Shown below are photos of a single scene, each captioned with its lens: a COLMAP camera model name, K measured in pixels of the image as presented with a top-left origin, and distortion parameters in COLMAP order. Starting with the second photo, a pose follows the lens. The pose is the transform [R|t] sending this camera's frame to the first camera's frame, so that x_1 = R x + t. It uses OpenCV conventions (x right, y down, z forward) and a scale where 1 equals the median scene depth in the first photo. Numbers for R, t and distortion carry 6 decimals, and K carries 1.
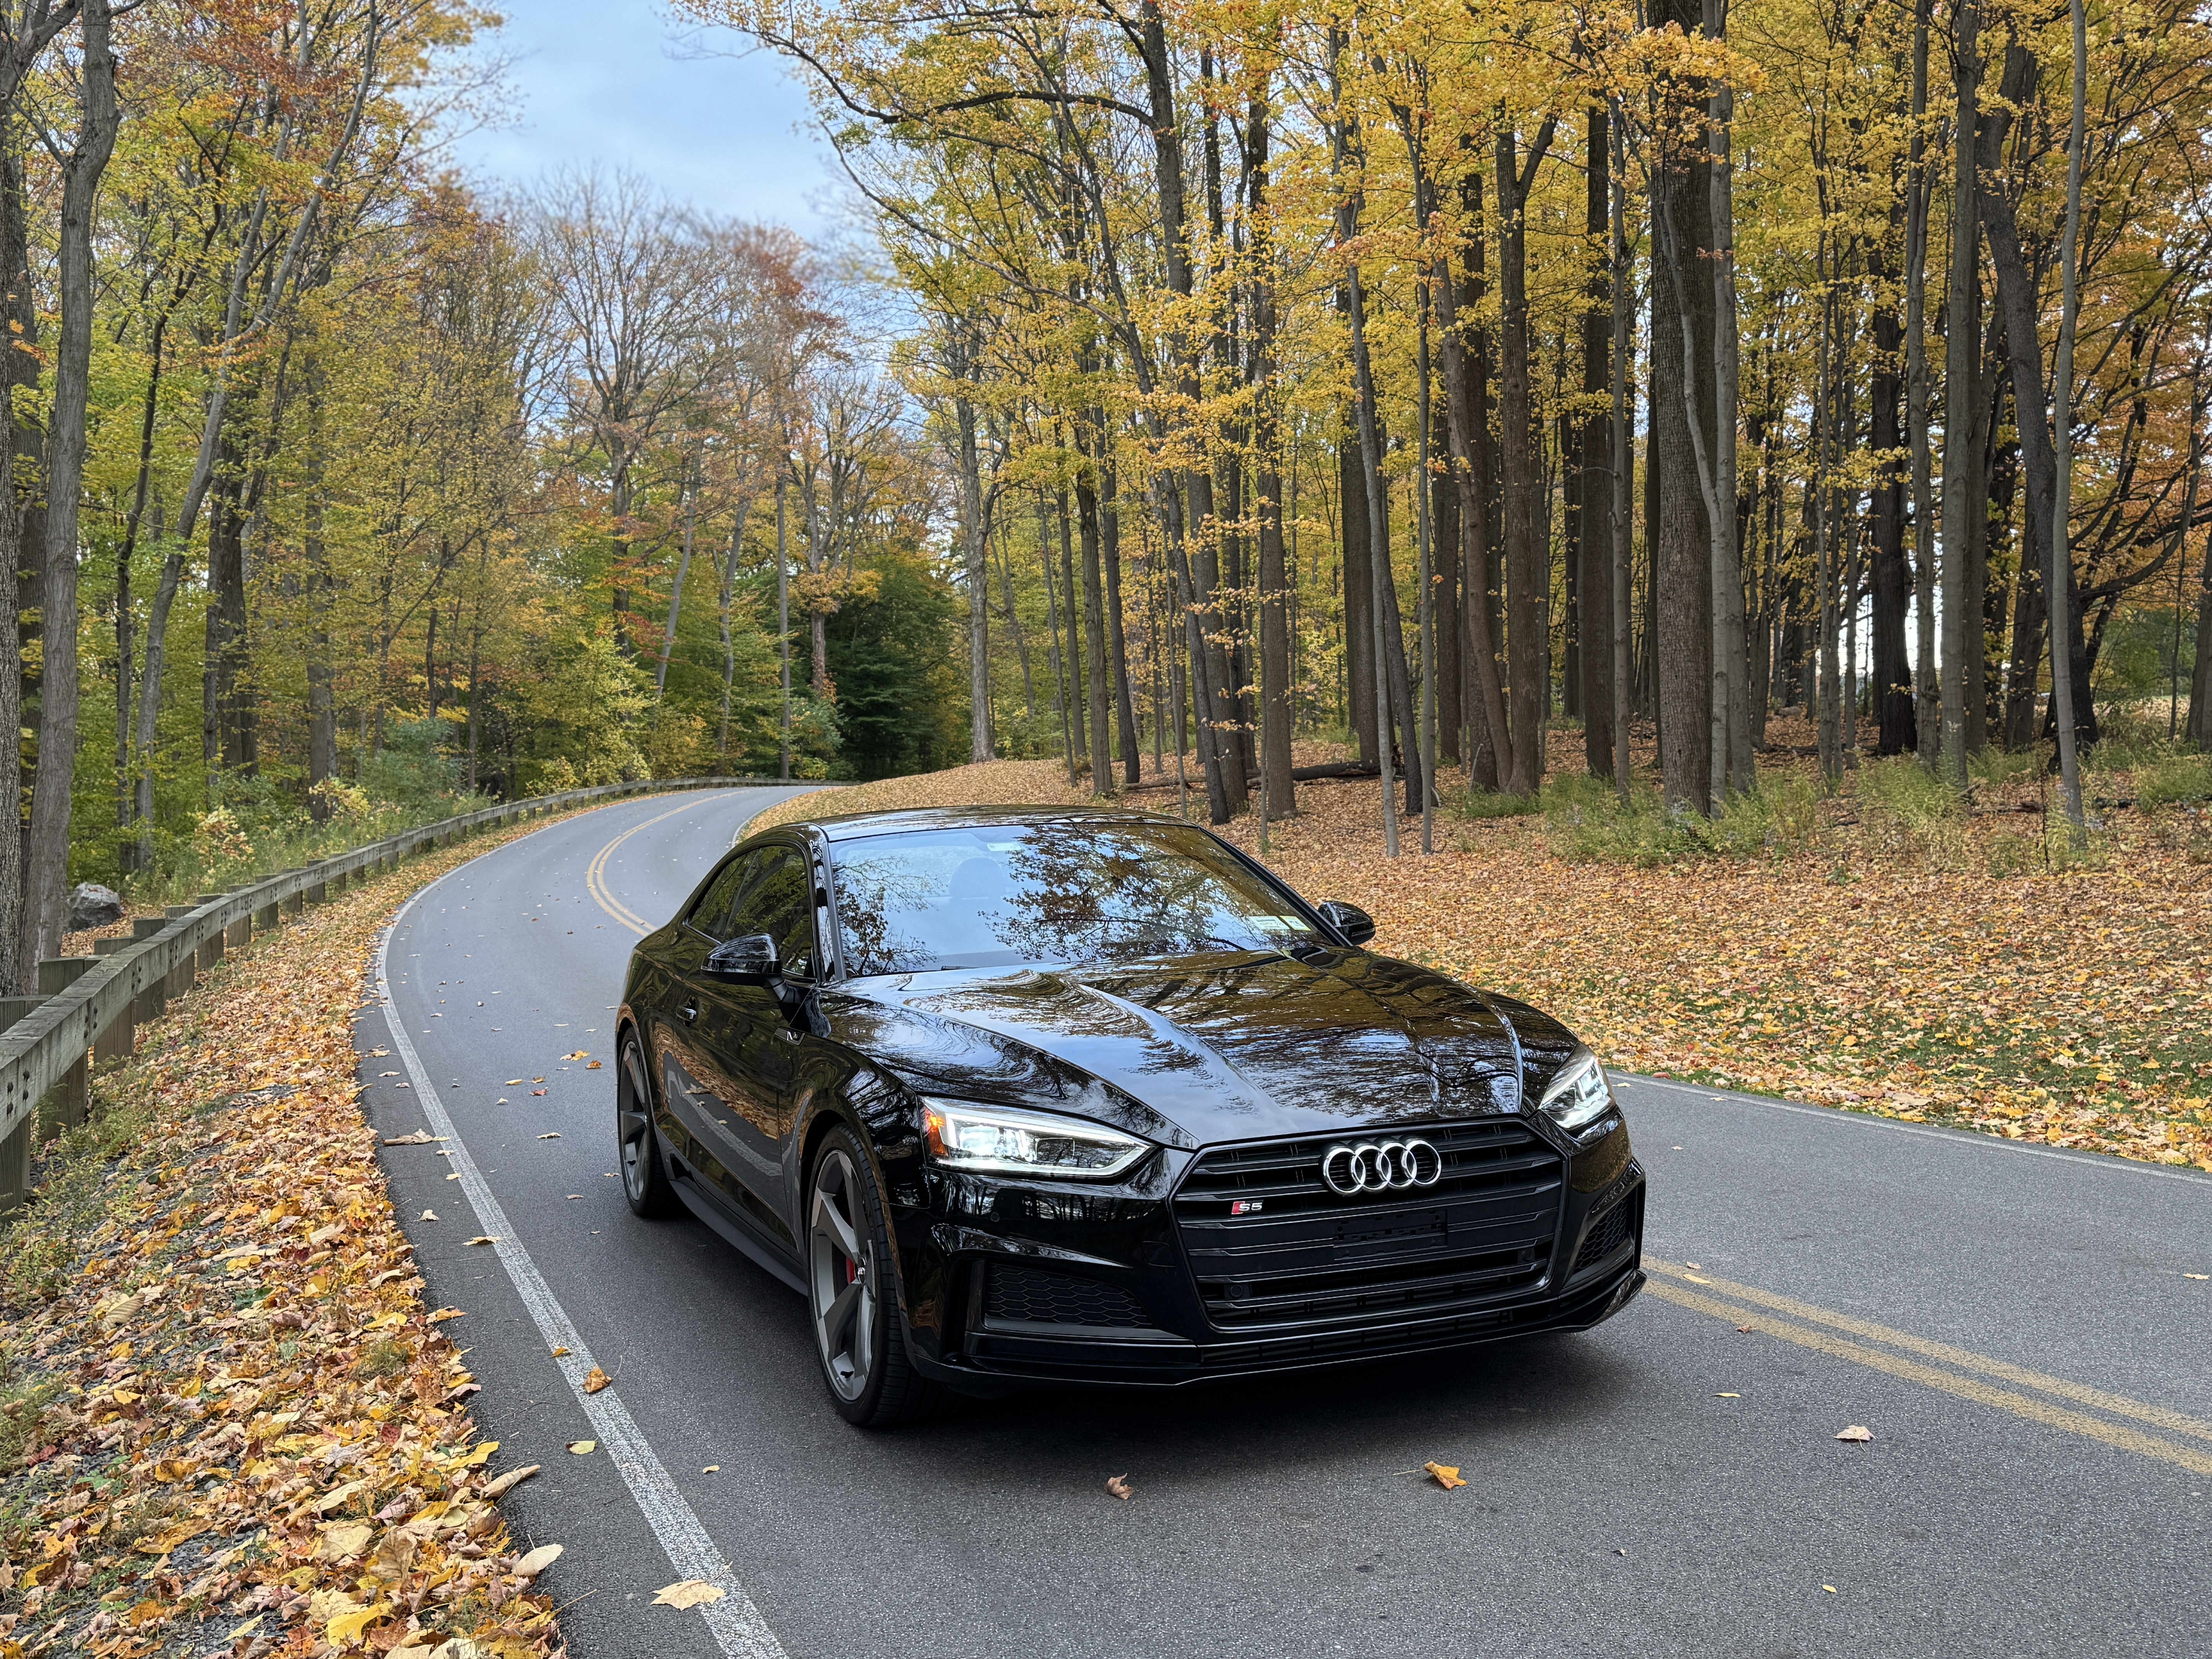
lens RADIAL K [[2089.3, 0, 1094.4], [0, 2089.3, 839.4], [0, 0, 1]] dist [0.187921, -0.387640]
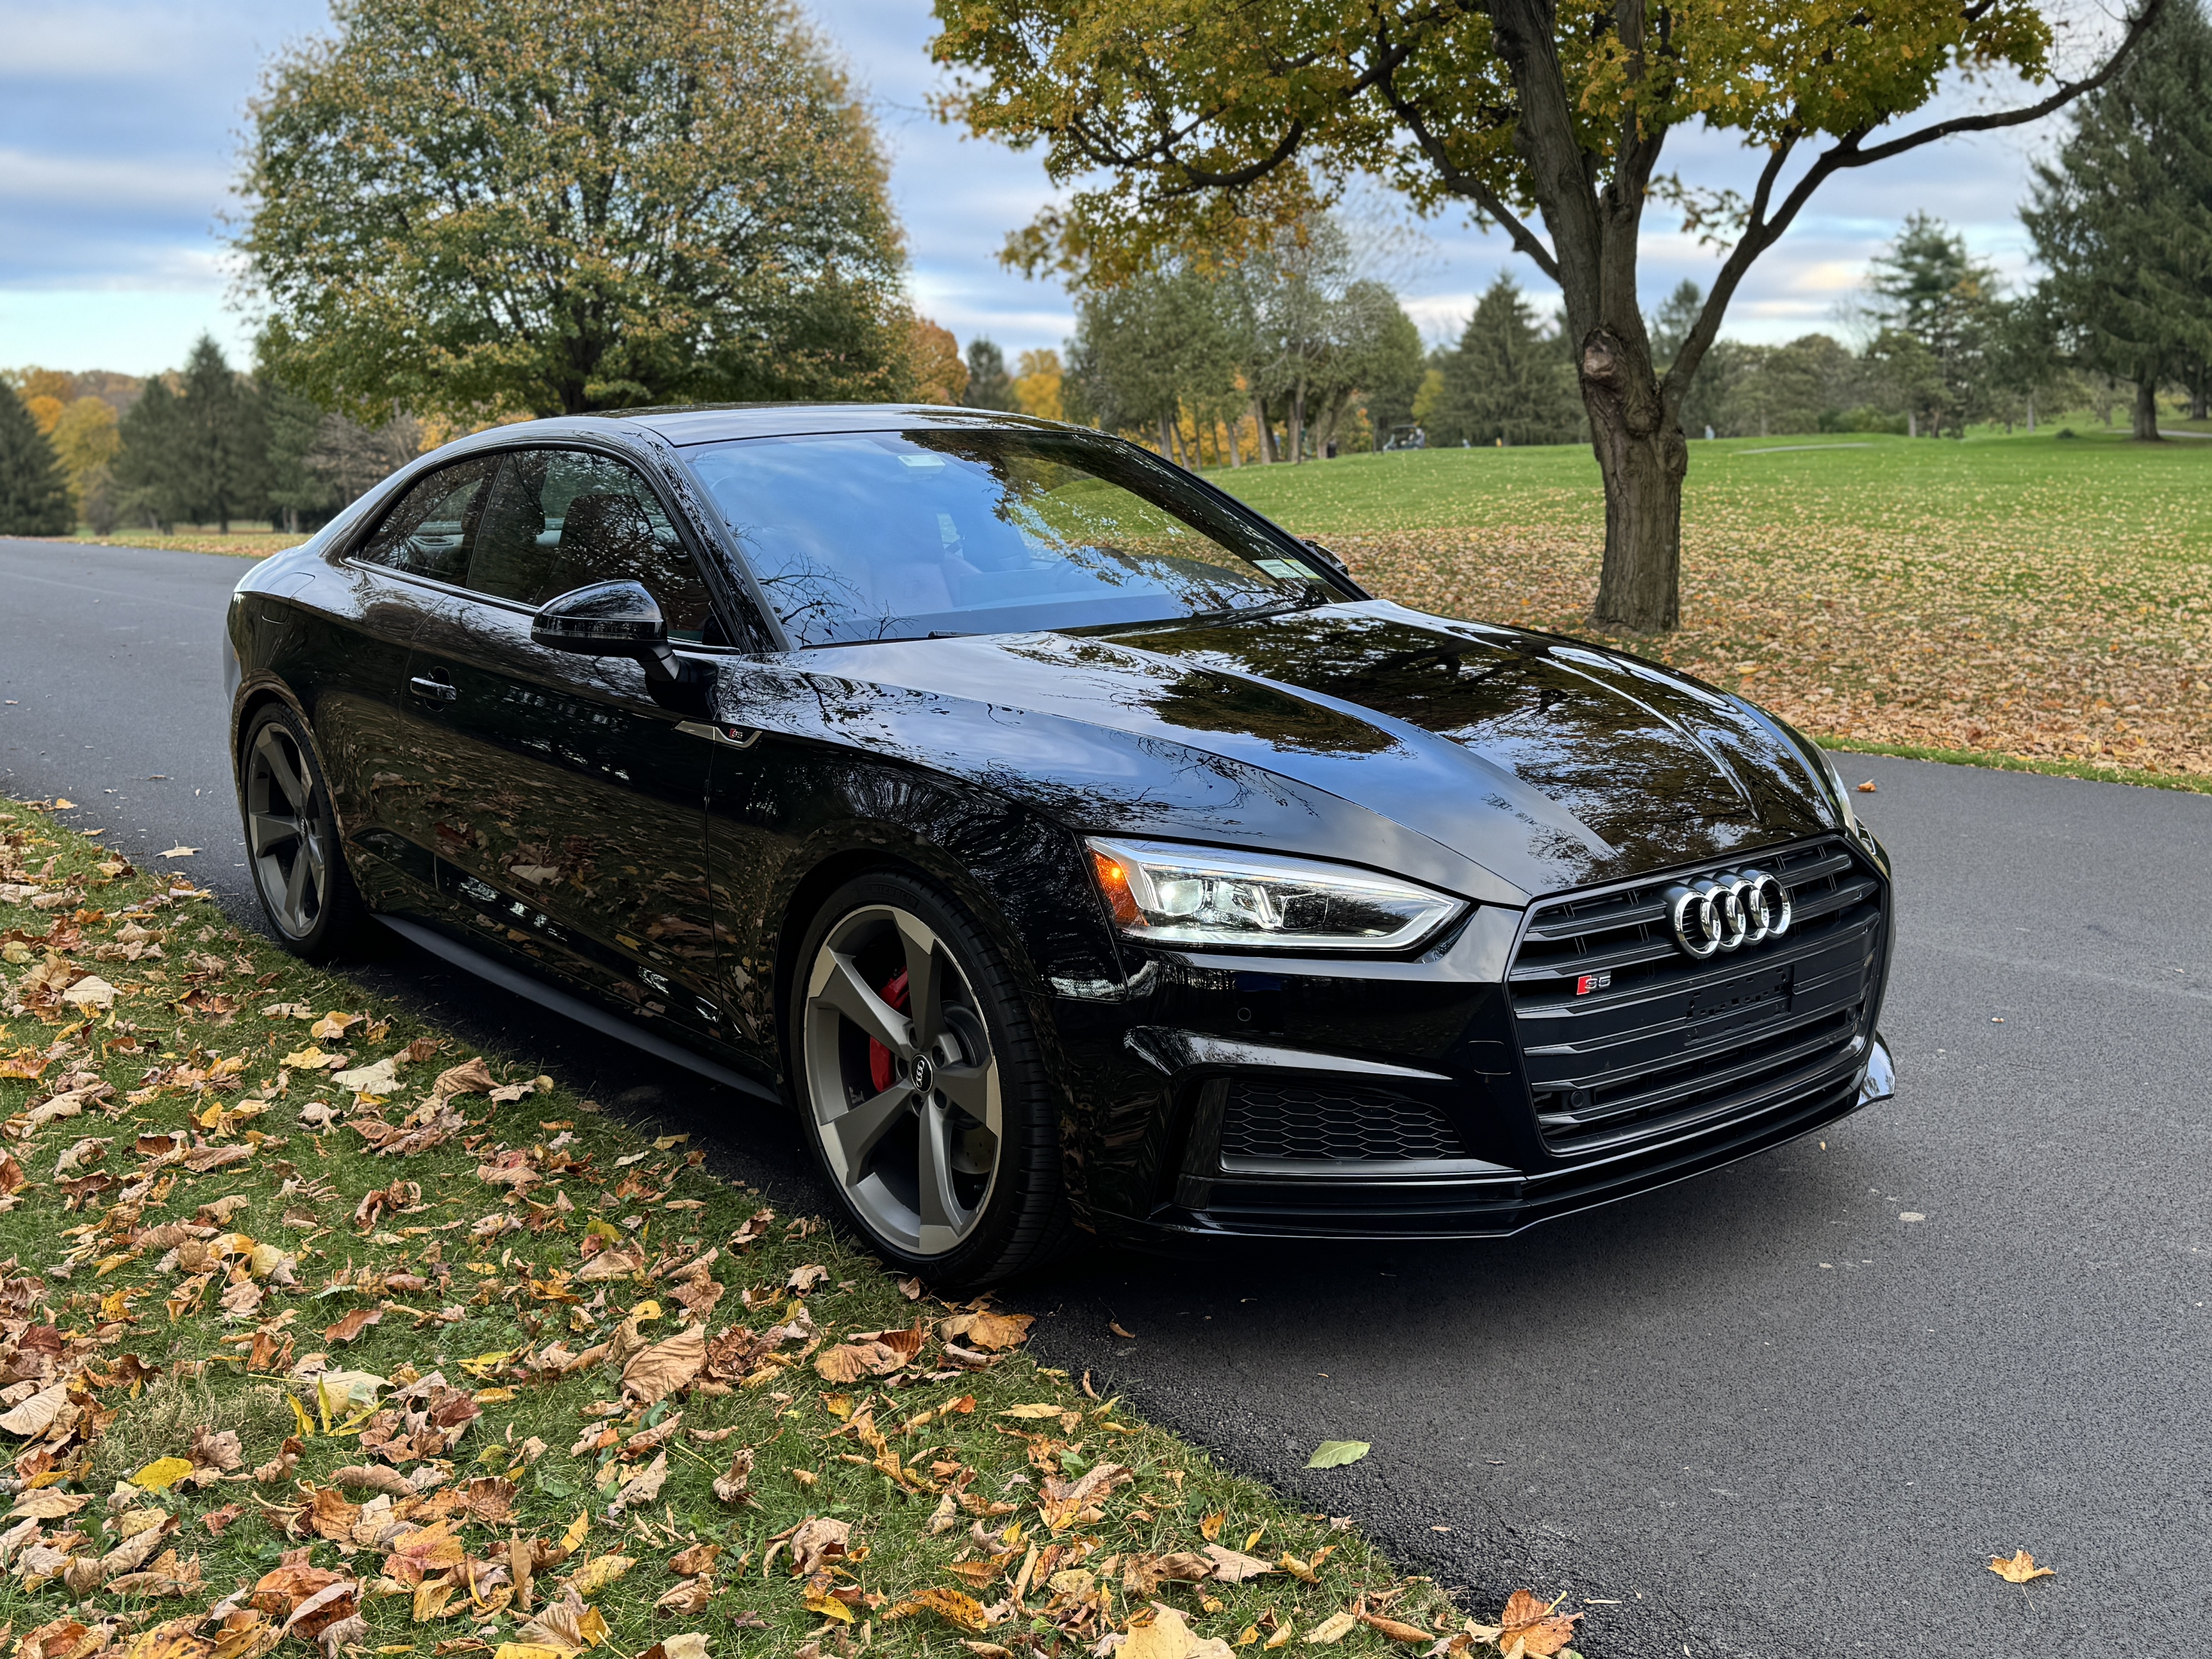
lens RADIAL K [[2089.3, 0, 1094.4], [0, 2089.3, 839.4], [0, 0, 1]] dist [0.187921, -0.387640]
pose [[0.965620, -0.035252, 0.257557, -0.257678], [-0.009196, 0.985511, 0.169365, 0.010302], [-0.259796, -0.165911, 0.951304, 0.371812]]
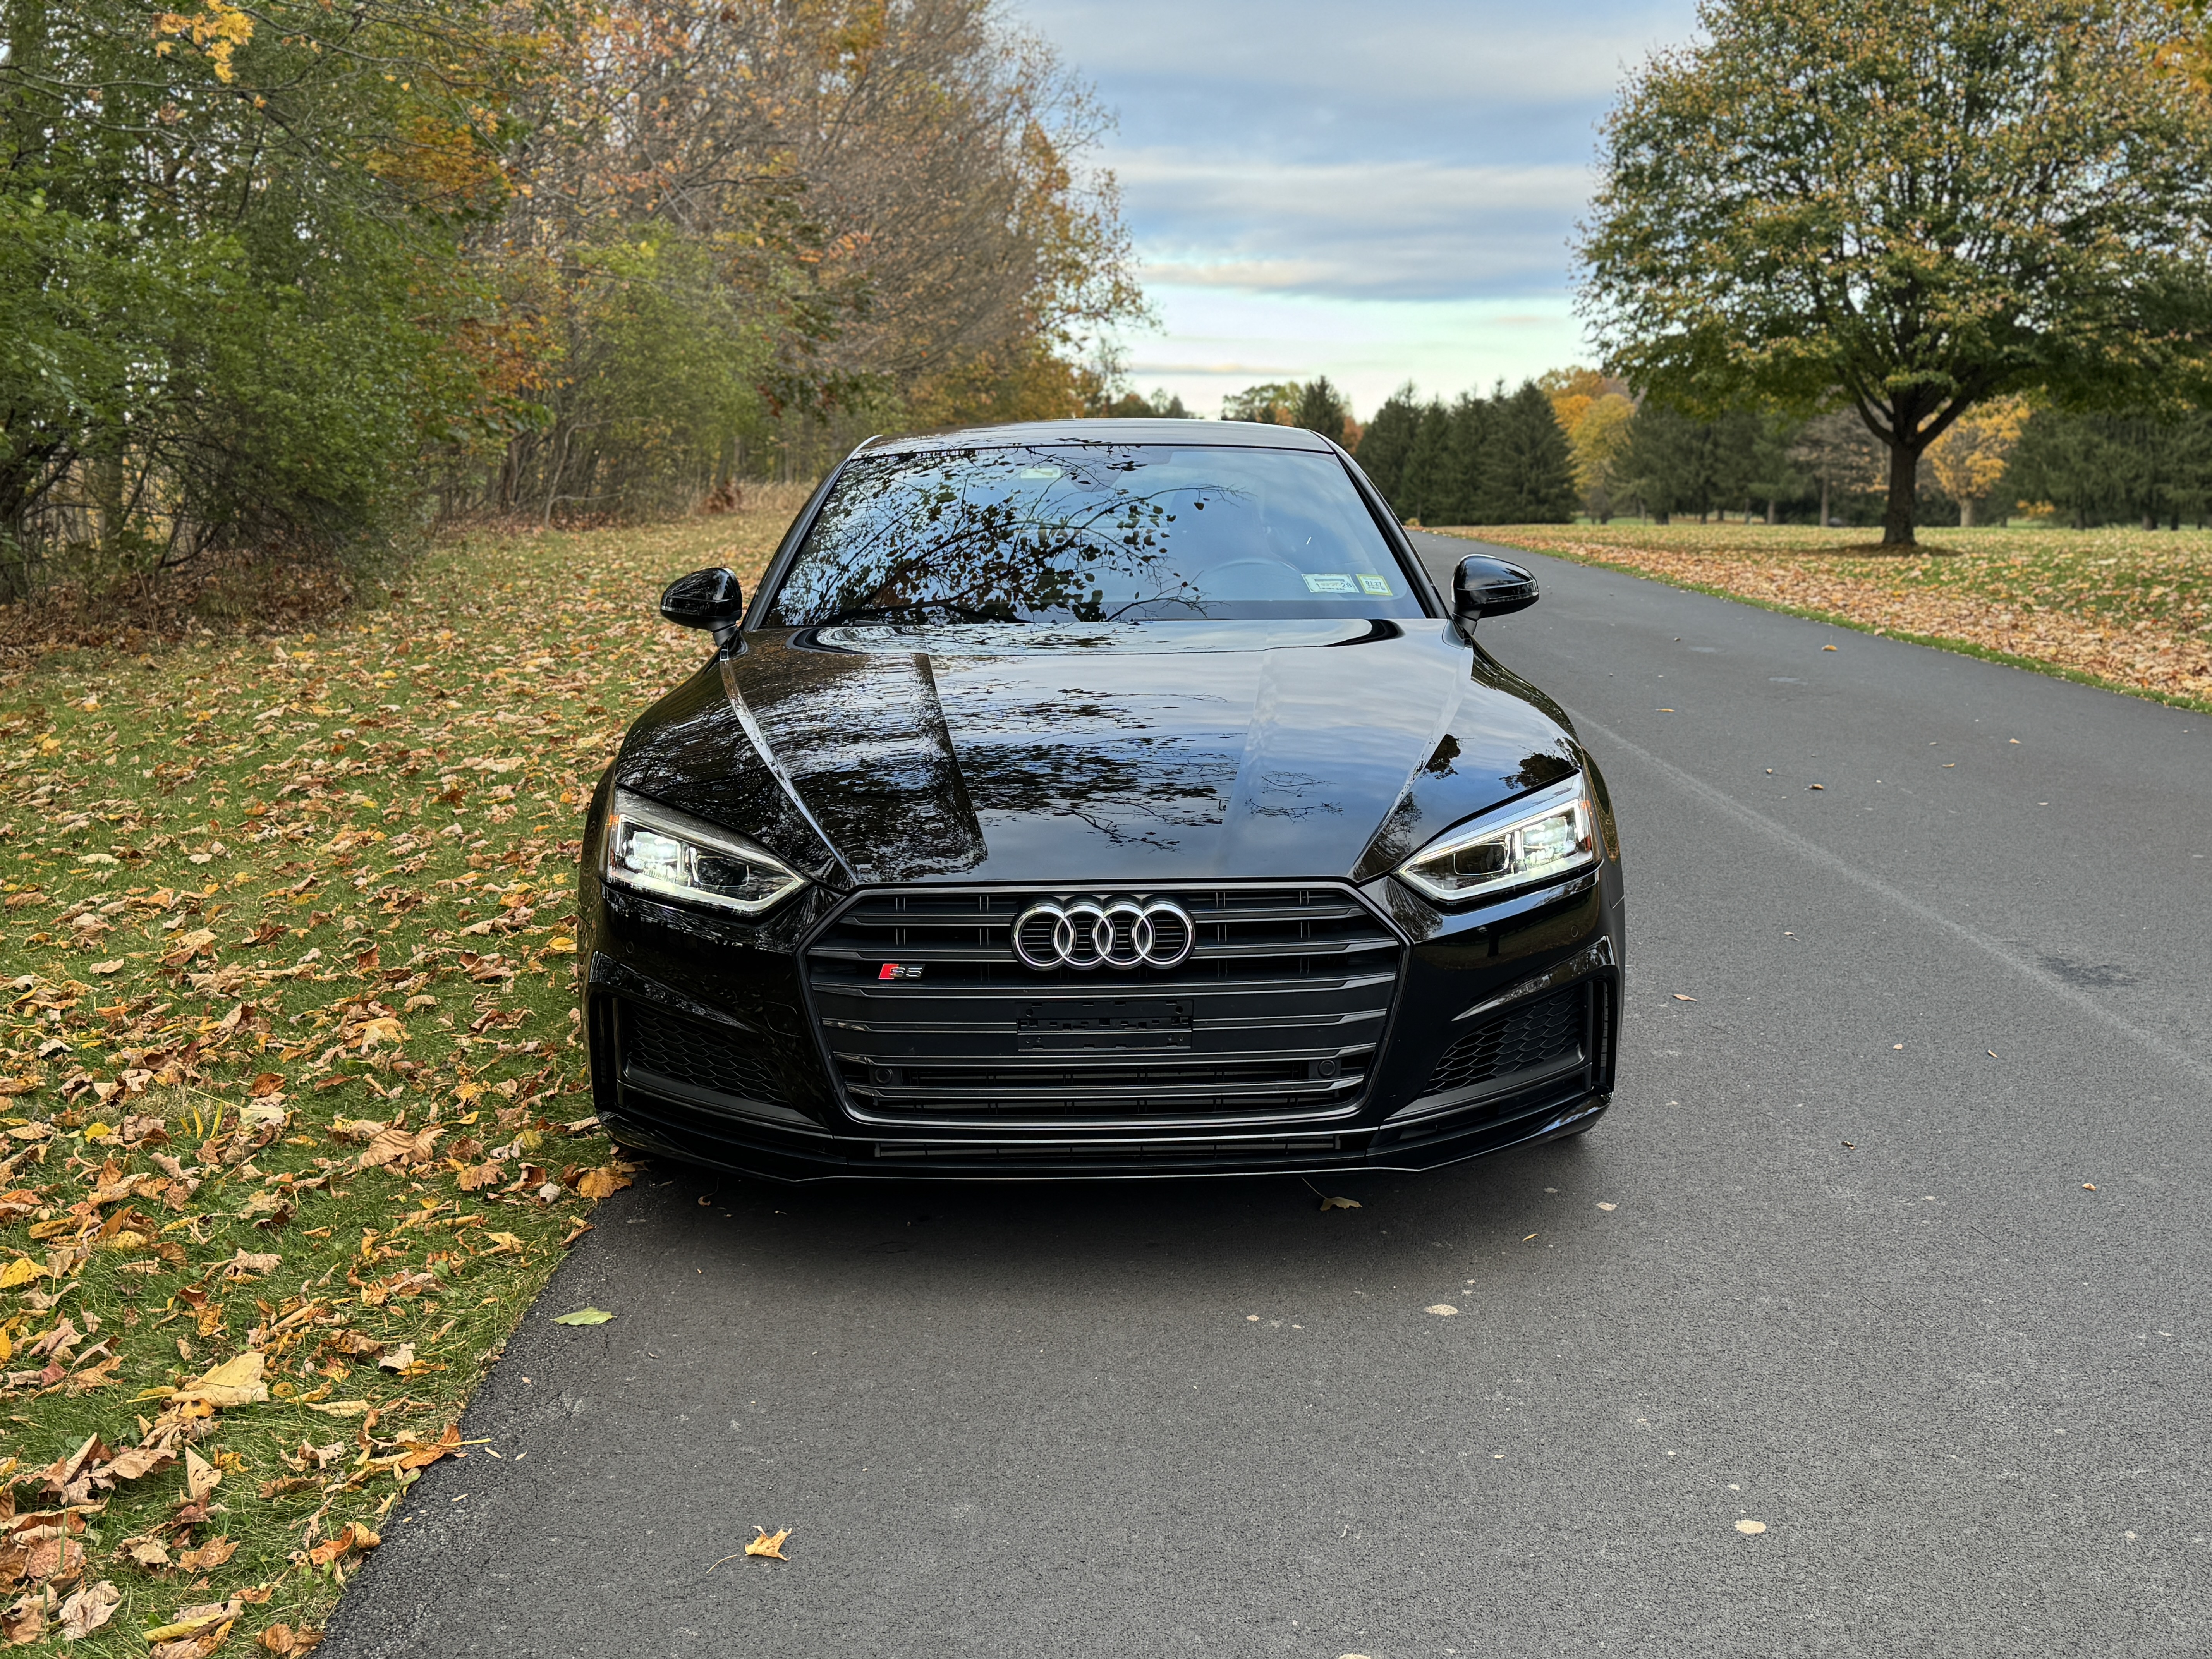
lens RADIAL K [[2089.3, 0, 1094.4], [0, 2089.3, 839.4], [0, 0, 1]] dist [0.187921, -0.387640]
pose [[0.913736, 0.088042, -0.396656, 0.416689], [-0.015688, 0.983158, 0.182085, -0.009751], [0.406006, -0.160155, 0.899727, 0.347076]]
